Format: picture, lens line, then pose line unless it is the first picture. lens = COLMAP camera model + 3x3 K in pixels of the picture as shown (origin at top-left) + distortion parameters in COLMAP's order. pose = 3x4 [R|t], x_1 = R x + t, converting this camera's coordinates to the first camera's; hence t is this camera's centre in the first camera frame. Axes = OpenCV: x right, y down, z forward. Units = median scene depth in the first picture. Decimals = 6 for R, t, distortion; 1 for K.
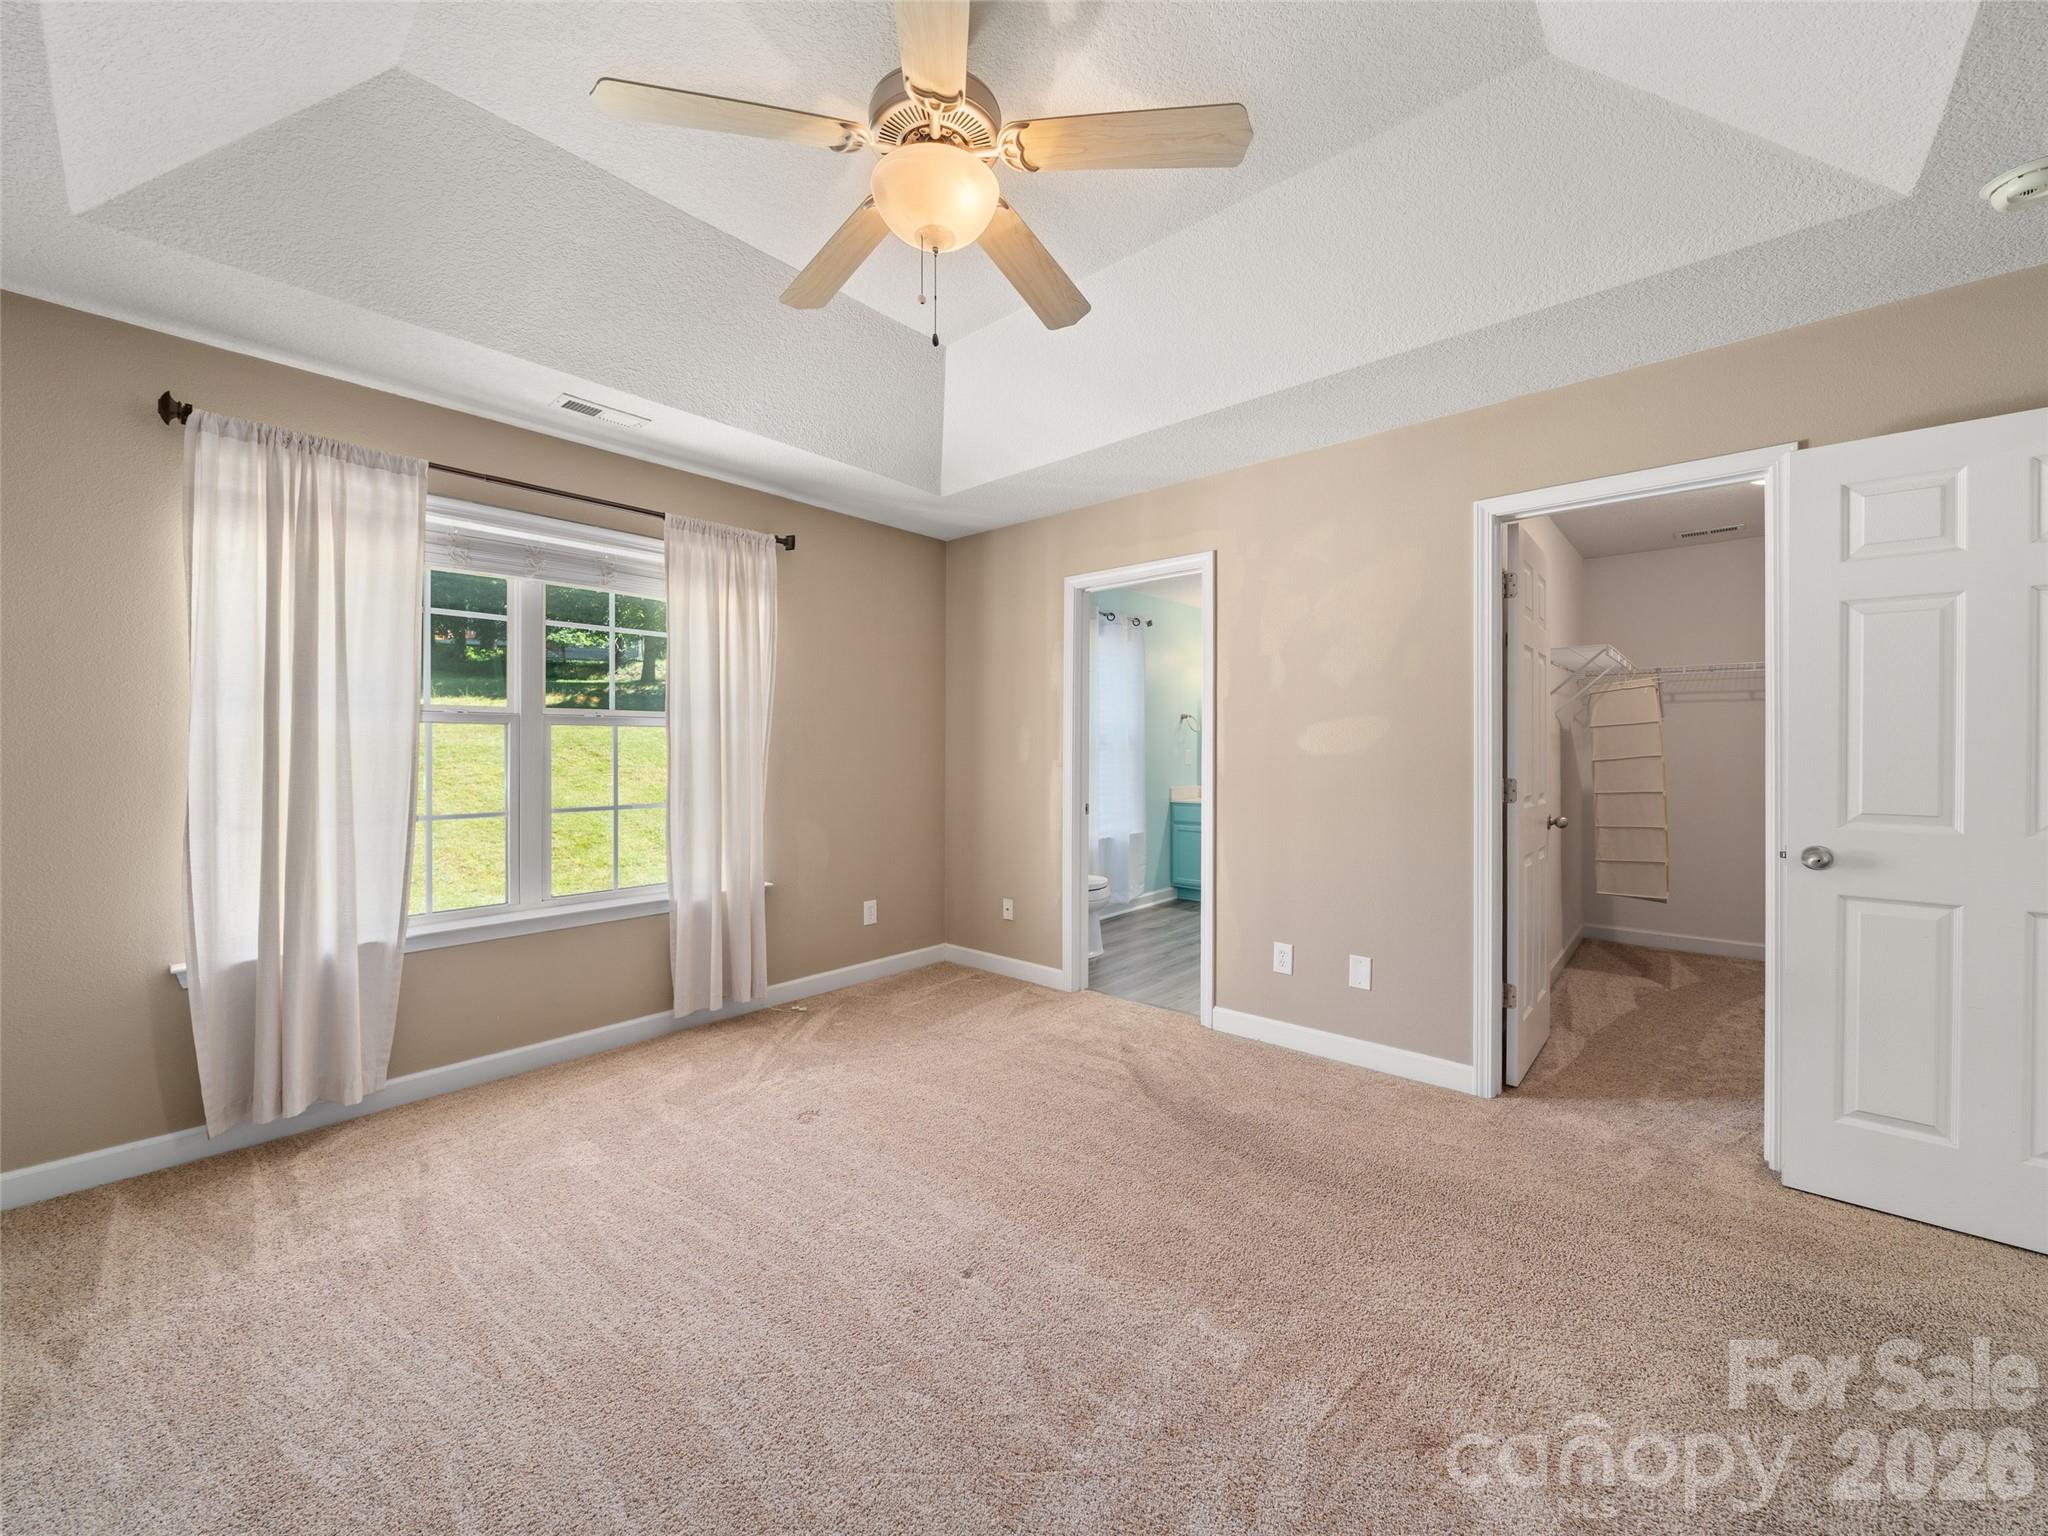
lens RADIAL K [[794.2, 0, 1025.8], [0, 794.2, 763.2], [0, 0, 1]] dist [-0.000376, -0.000175]
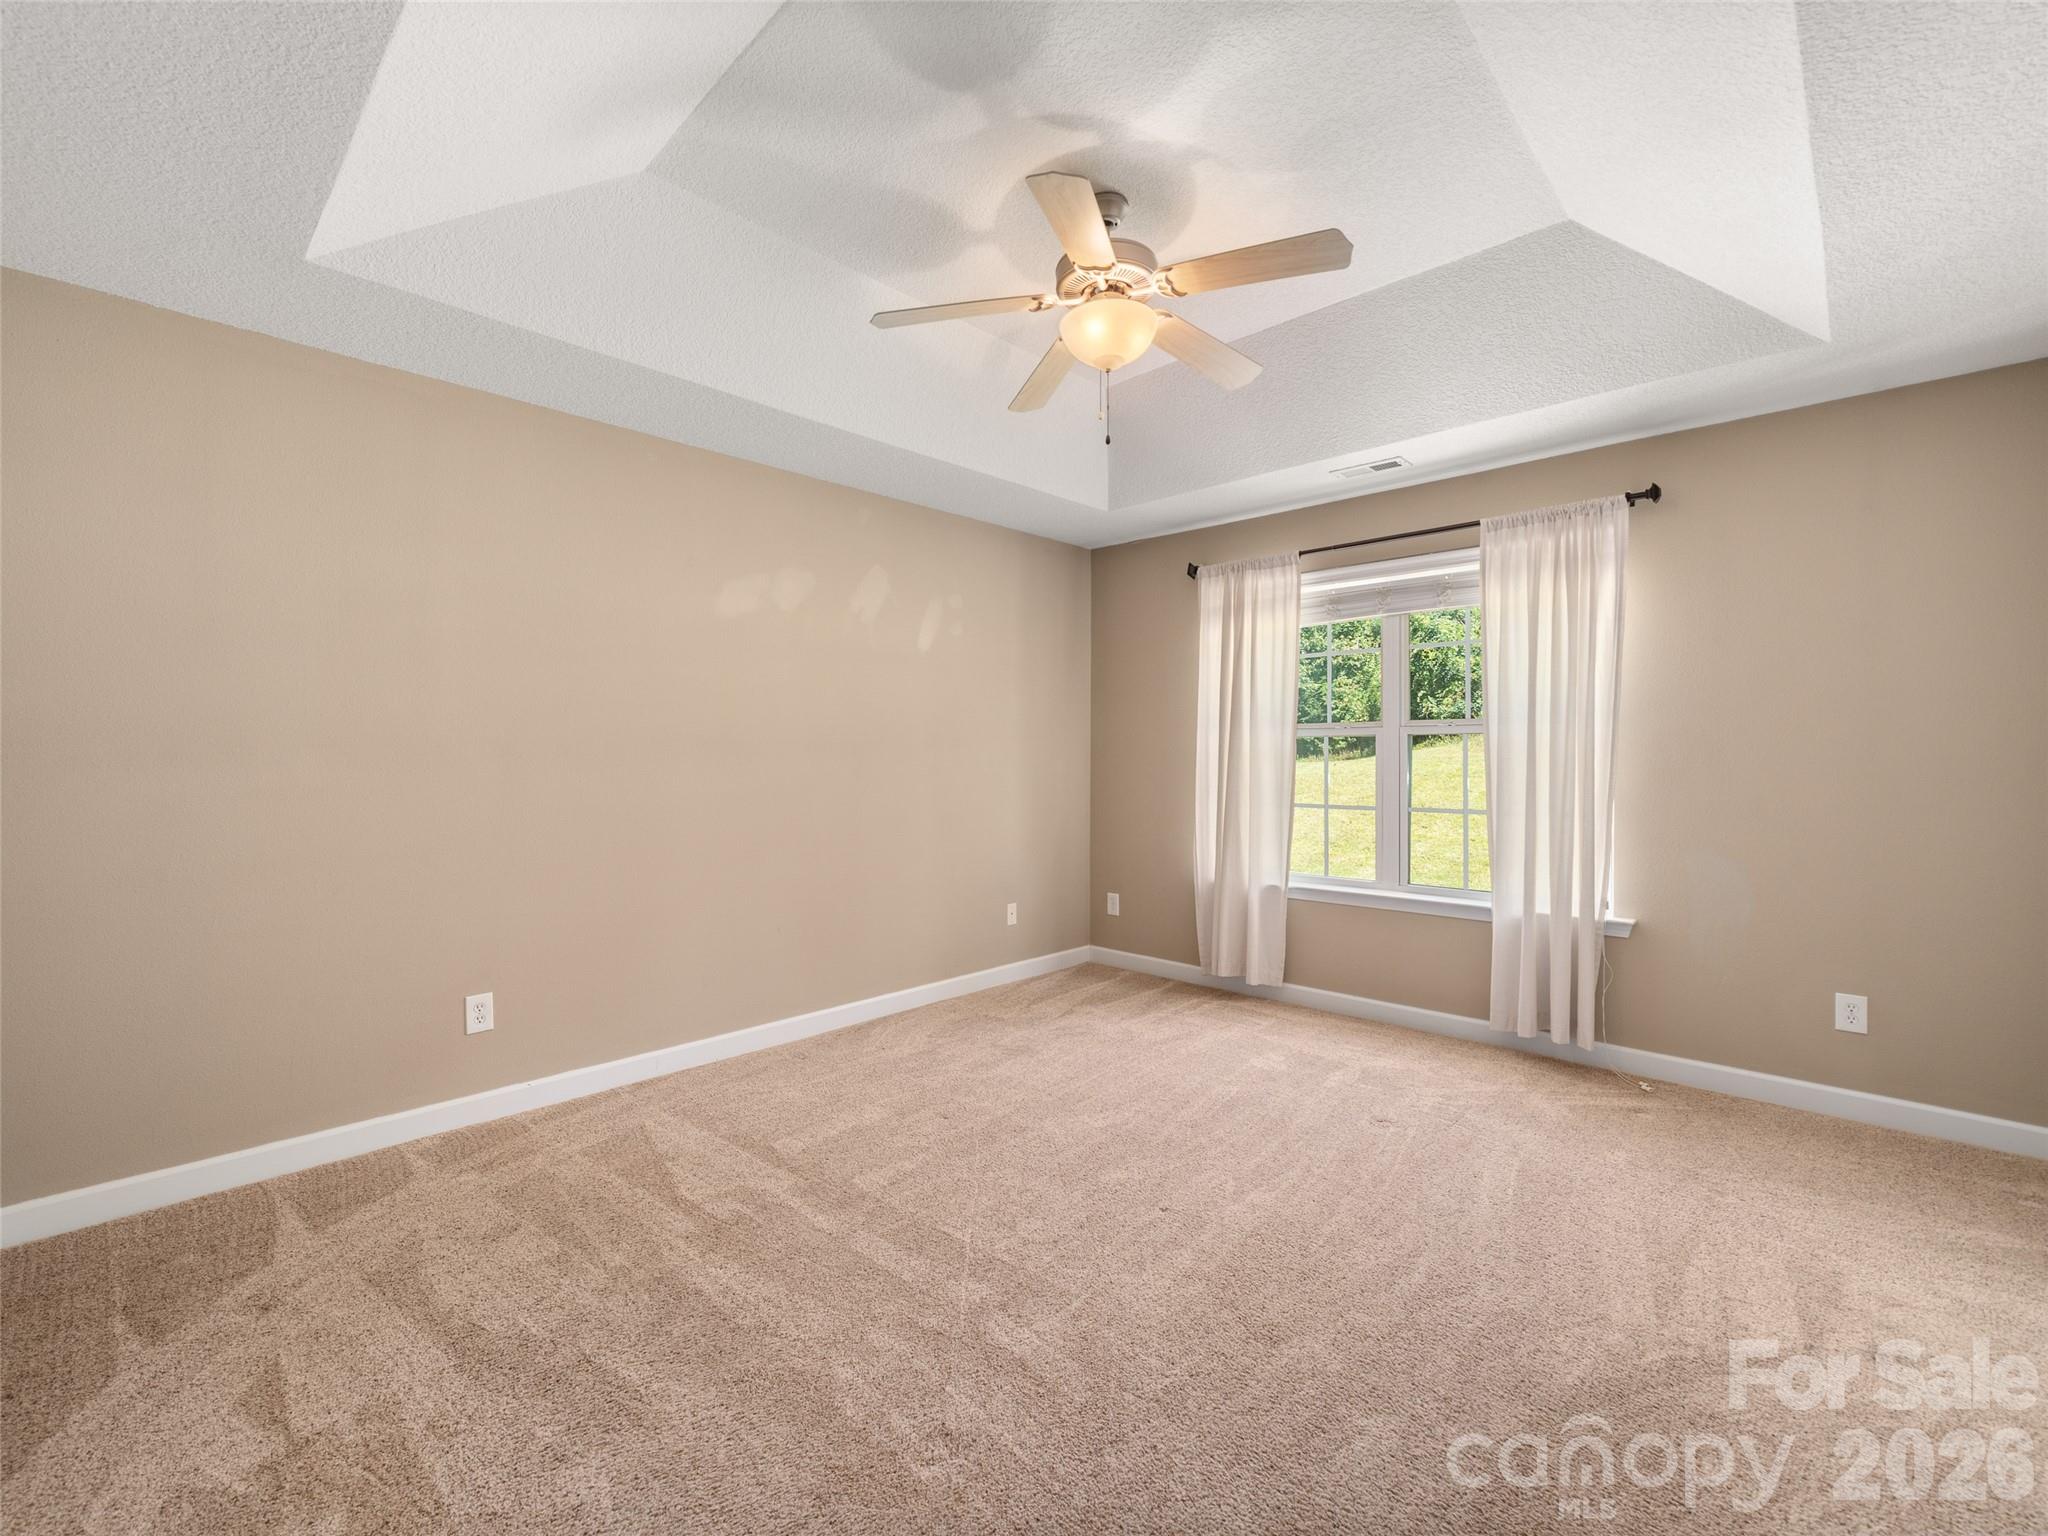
lens RADIAL K [[883.4, 0, 1017.8], [0, 883.4, 766.3], [0, 0, 1]] dist [-0.001495, -0.000091]
pose [[-0.035761, 0.010609, -0.999304, 0.674799], [-0.017665, 0.999781, 0.011246, -0.006245], [0.999204, 0.018055, -0.035566, 0.457160]]
